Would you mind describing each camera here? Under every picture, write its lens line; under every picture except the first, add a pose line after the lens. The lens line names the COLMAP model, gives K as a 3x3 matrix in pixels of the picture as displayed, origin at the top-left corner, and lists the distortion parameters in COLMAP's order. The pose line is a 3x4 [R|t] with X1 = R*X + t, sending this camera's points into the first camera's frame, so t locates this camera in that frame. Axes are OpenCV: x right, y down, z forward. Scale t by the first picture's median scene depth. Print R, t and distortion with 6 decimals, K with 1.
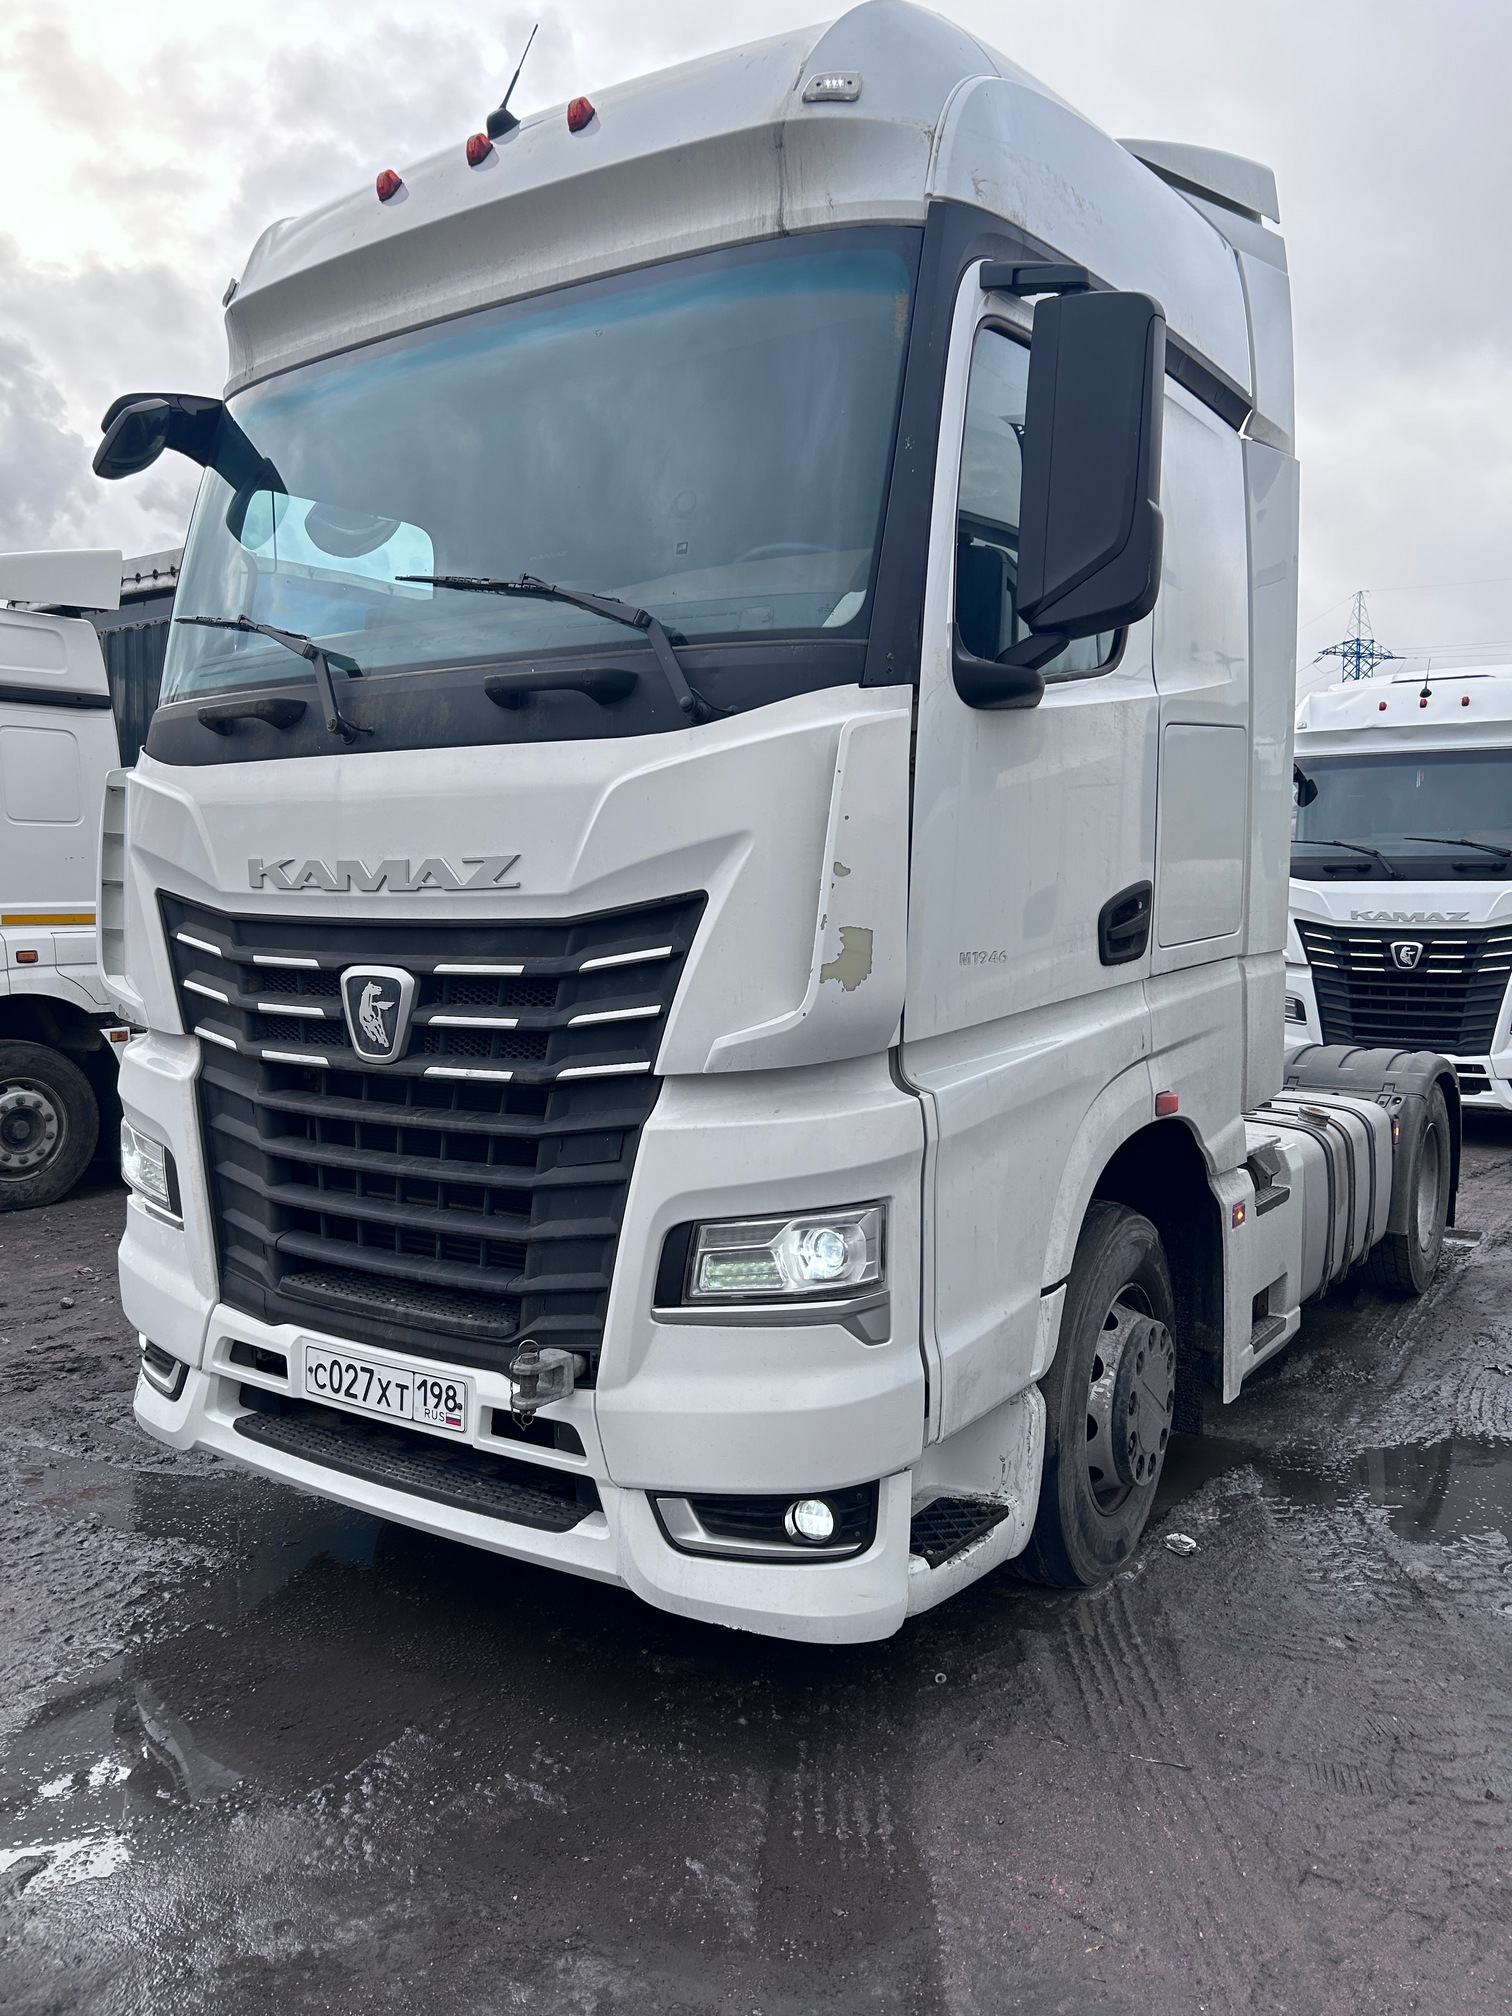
lens RADIAL K [[1500.4, 0, 753.3], [0, 1500.4, 1030.4], [0, 0, 1]] dist [0.105007, -0.151375]
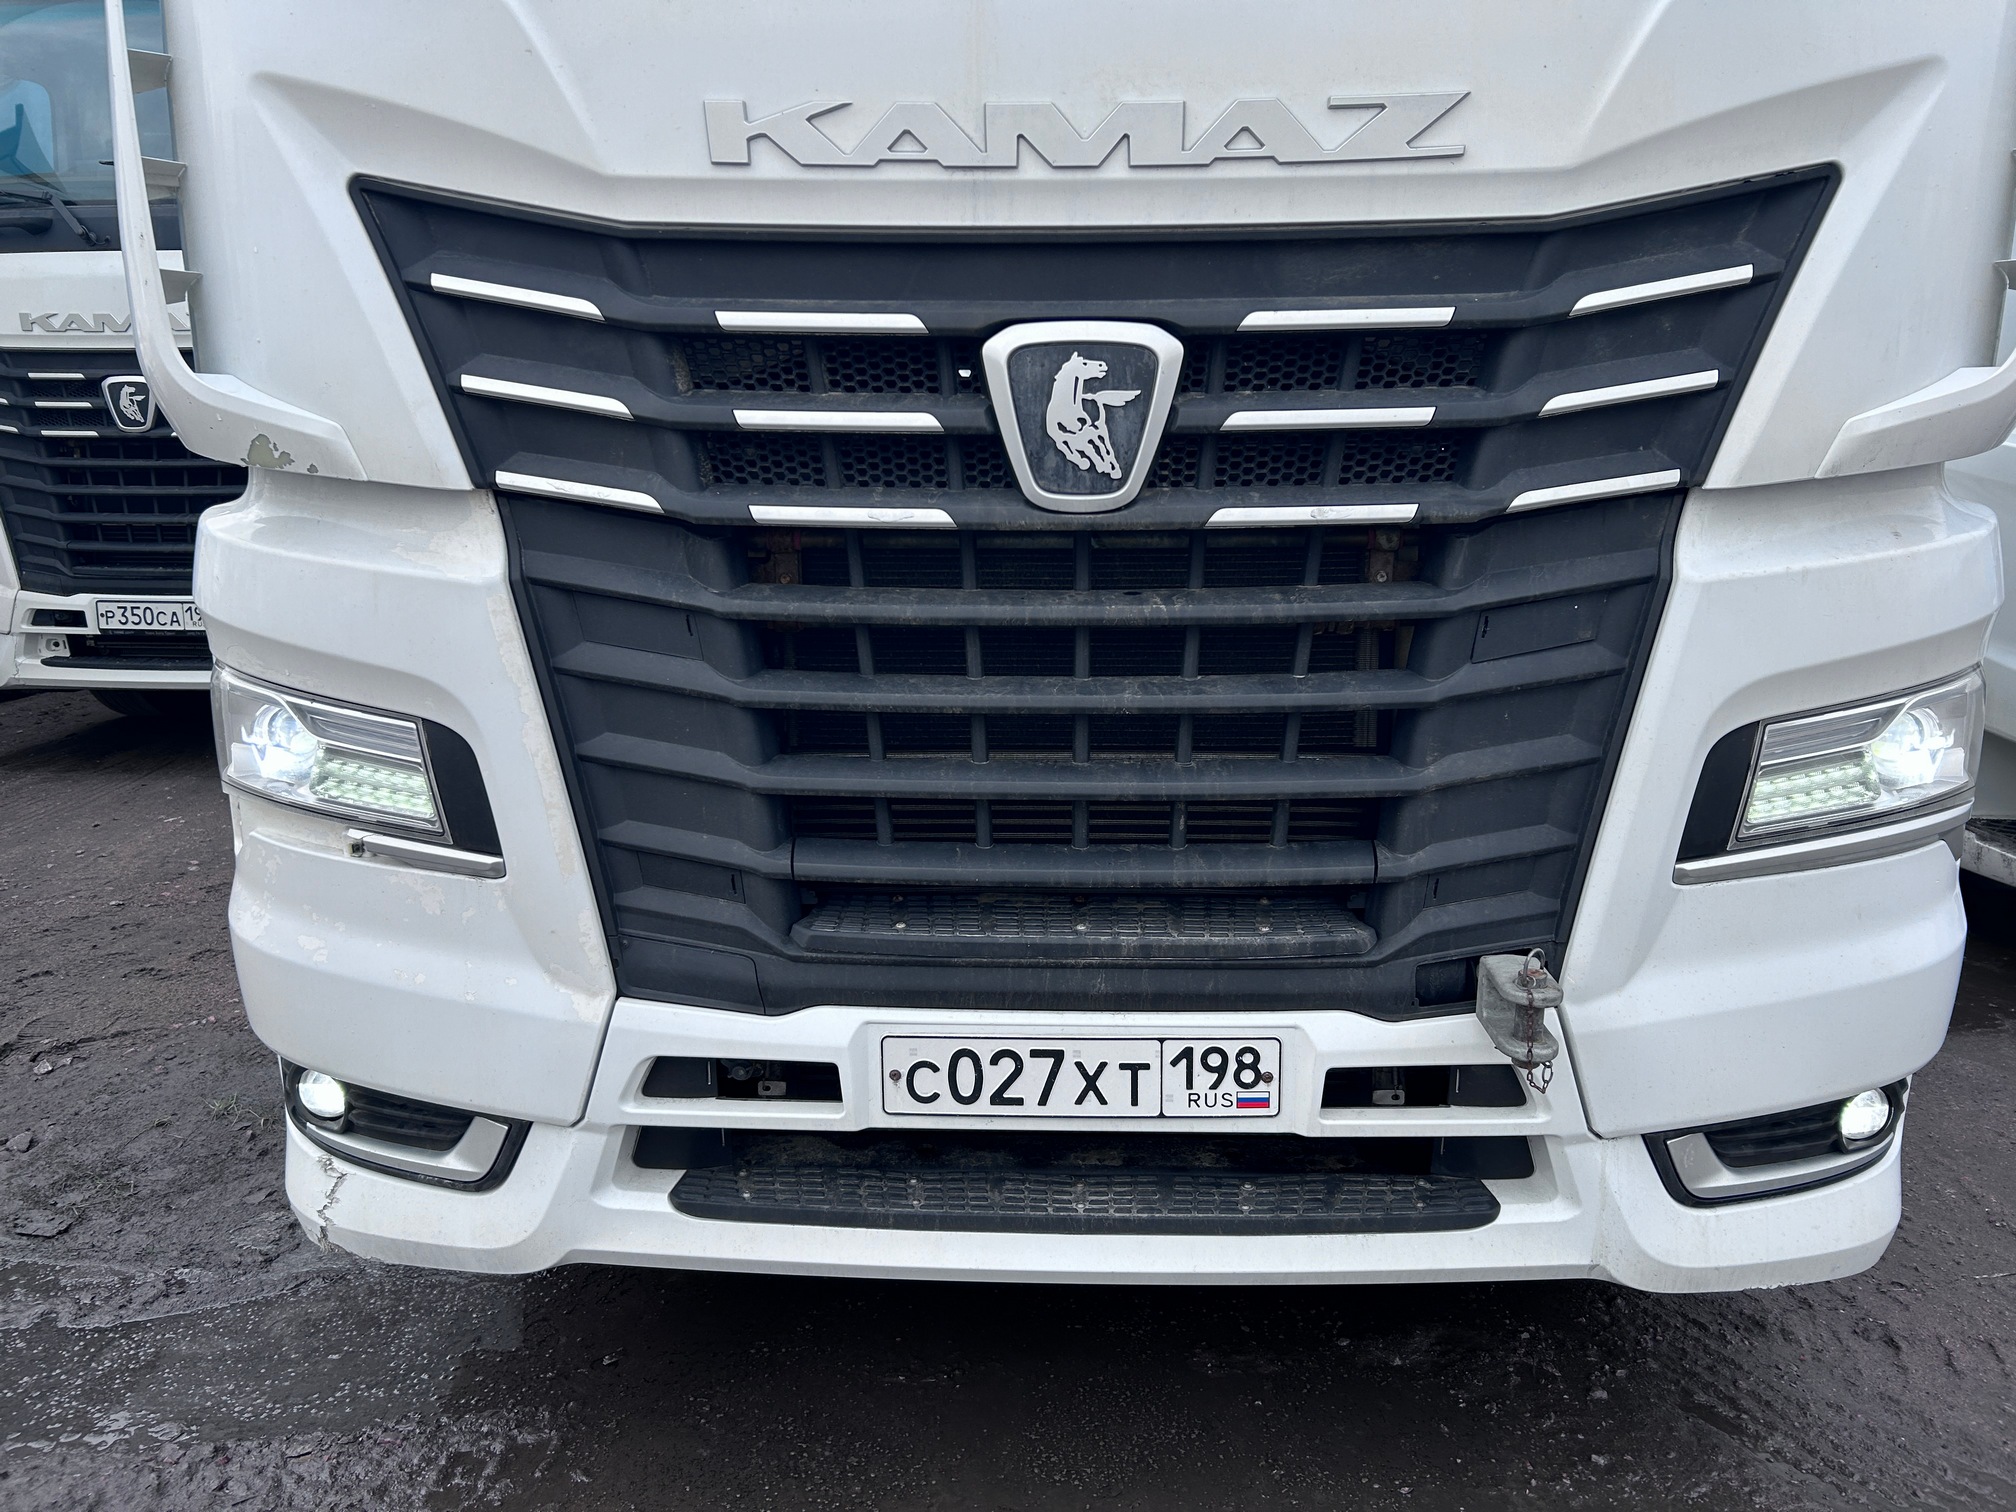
lens RADIAL K [[1500.4, 0, 1008.0], [0, 1500.4, 756.0], [0, 0, 1]] dist [0.105007, -0.151375]
pose [[0.843585, -0.130595, 0.520874, -0.567972], [0.051436, 0.985168, 0.163700, 0.018702], [-0.534527, -0.111303, 0.837790, 0.557037]]
